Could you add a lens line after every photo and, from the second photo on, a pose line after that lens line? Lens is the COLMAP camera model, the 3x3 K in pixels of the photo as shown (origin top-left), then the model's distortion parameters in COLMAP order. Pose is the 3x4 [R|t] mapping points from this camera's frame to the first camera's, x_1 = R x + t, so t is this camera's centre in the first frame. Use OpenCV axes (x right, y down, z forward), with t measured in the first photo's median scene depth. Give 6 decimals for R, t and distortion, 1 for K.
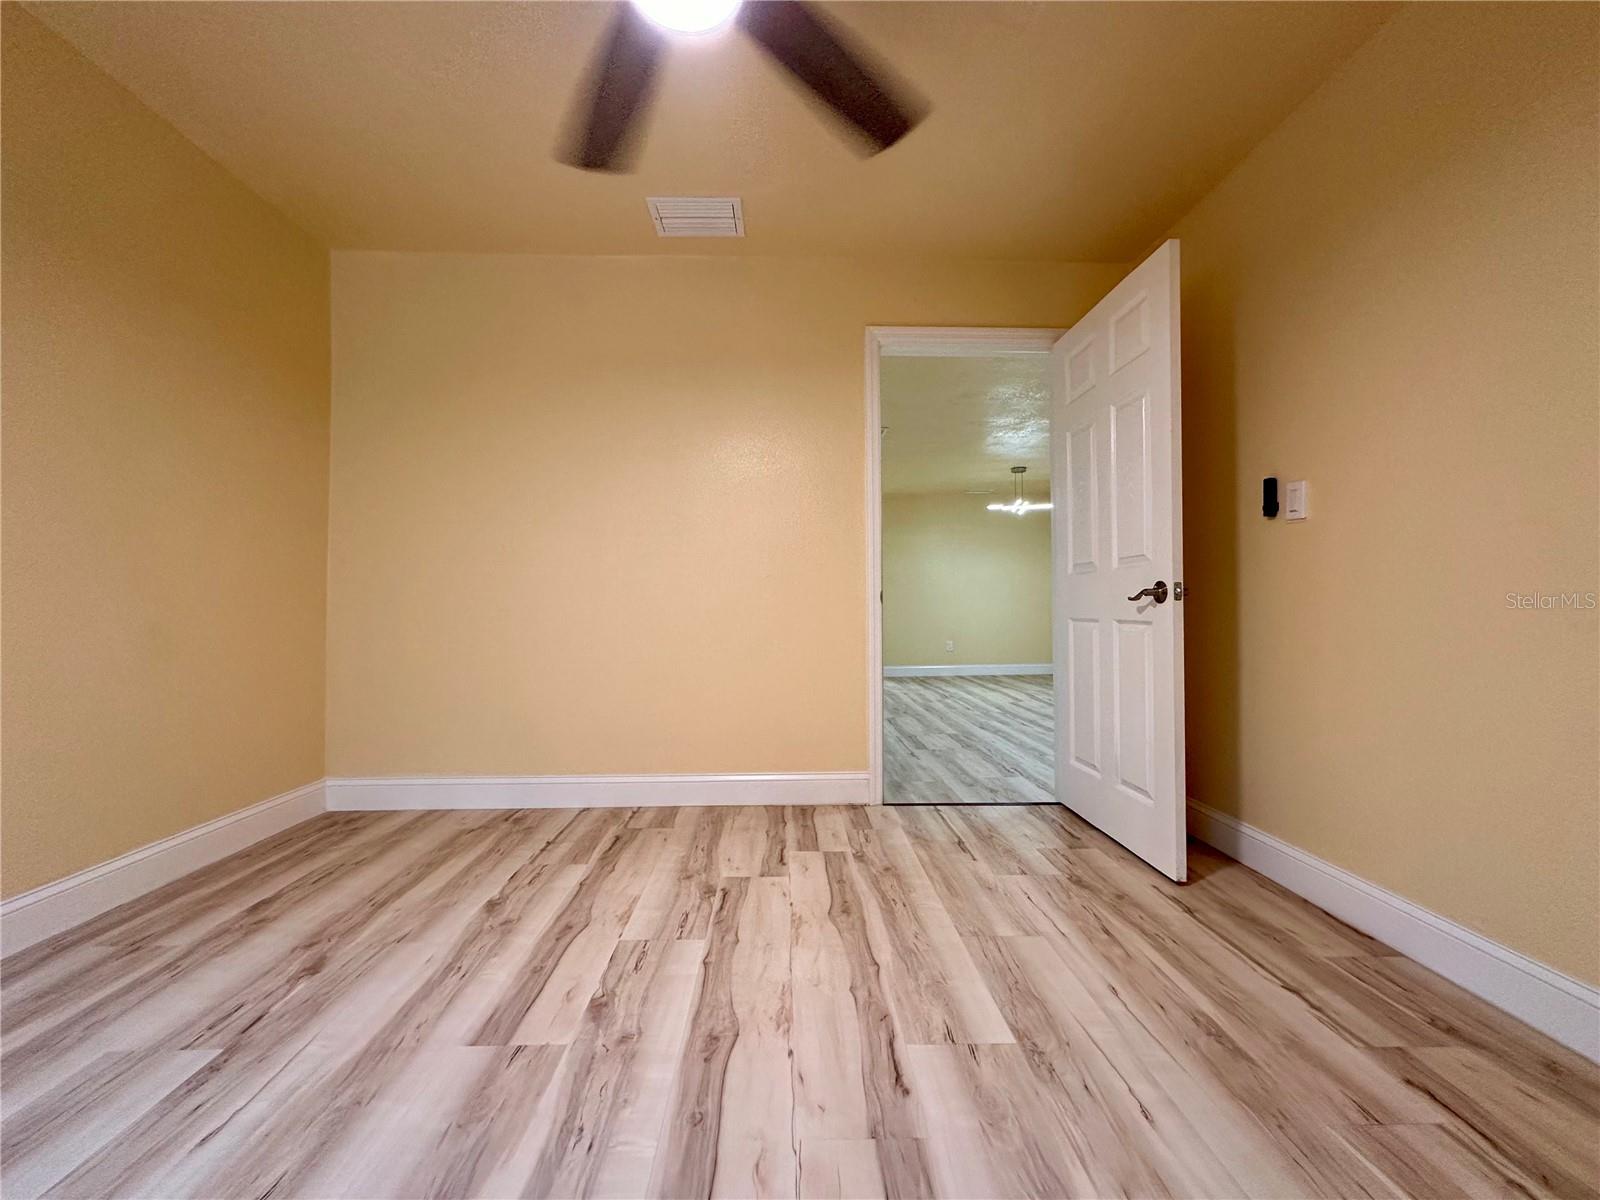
lens RADIAL K [[639.1, 0, 800.0], [0, 639.1, 600.0], [0, 0, 1]] dist [0.001327, -0.000030]
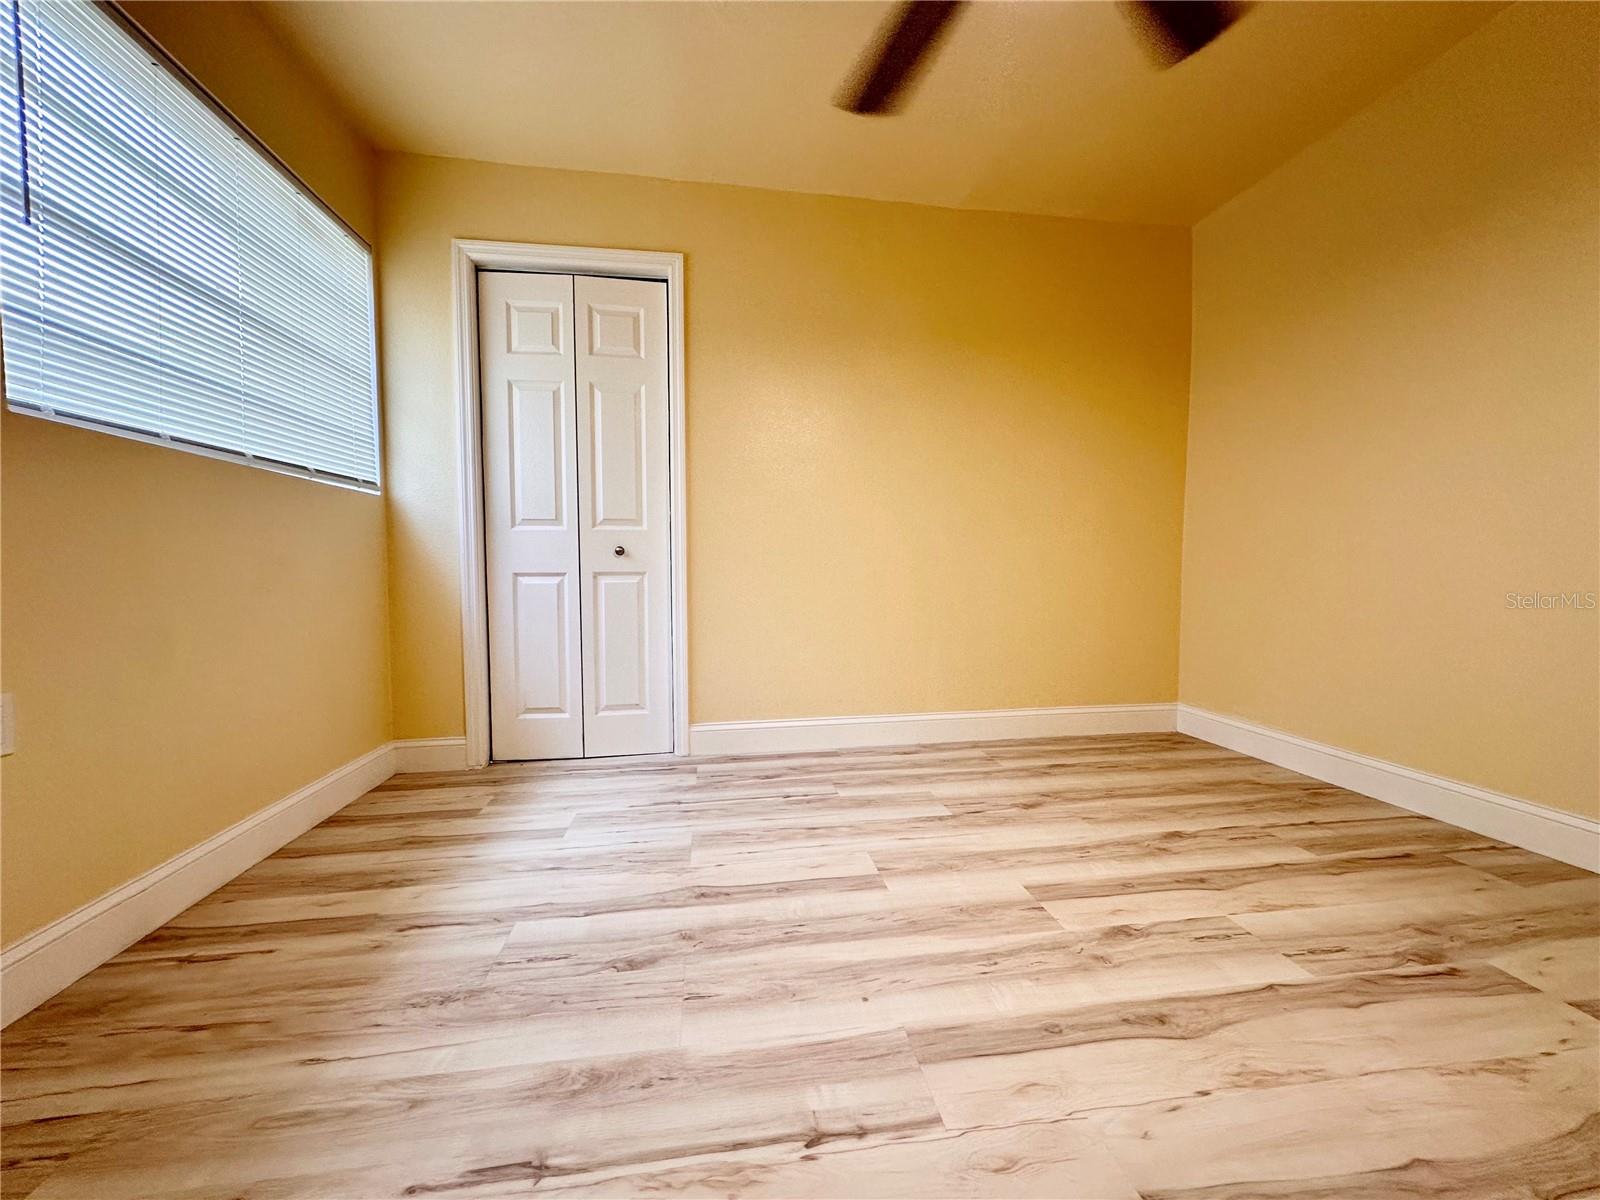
lens RADIAL K [[639.1, 0, 800.0], [0, 639.1, 600.0], [0, 0, 1]] dist [0.001327, -0.000030]
pose [[0.114084, 0.050115, -0.992206, 0.462496], [0.015296, 0.998520, 0.052193, 0.034337], [0.993353, -0.021131, 0.113148, 0.290306]]
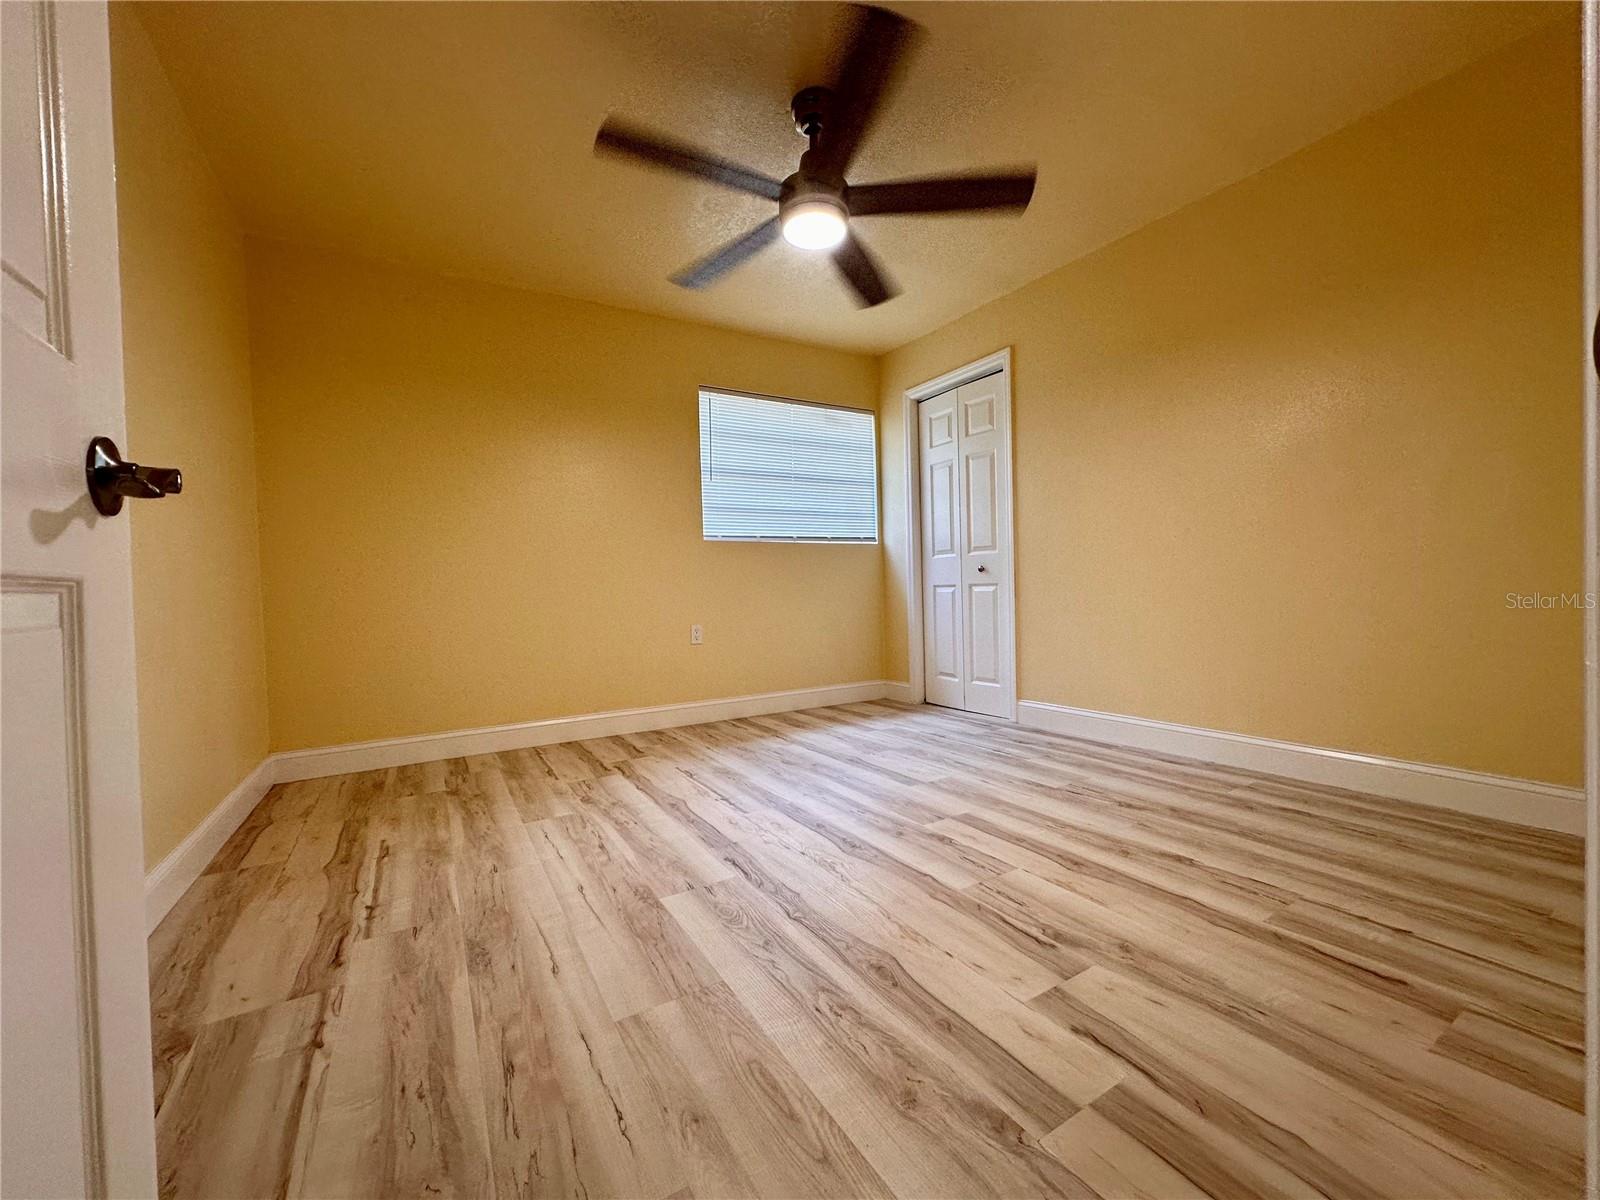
lens RADIAL K [[639.1, 0, 800.0], [0, 639.1, 600.0], [0, 0, 1]] dist [0.001327, -0.000030]
pose [[-0.872346, 0.032505, -0.487807, 0.490180], [0.032375, 0.999438, 0.008702, 0.057232], [0.487815, -0.008202, -0.872908, 1.588644]]
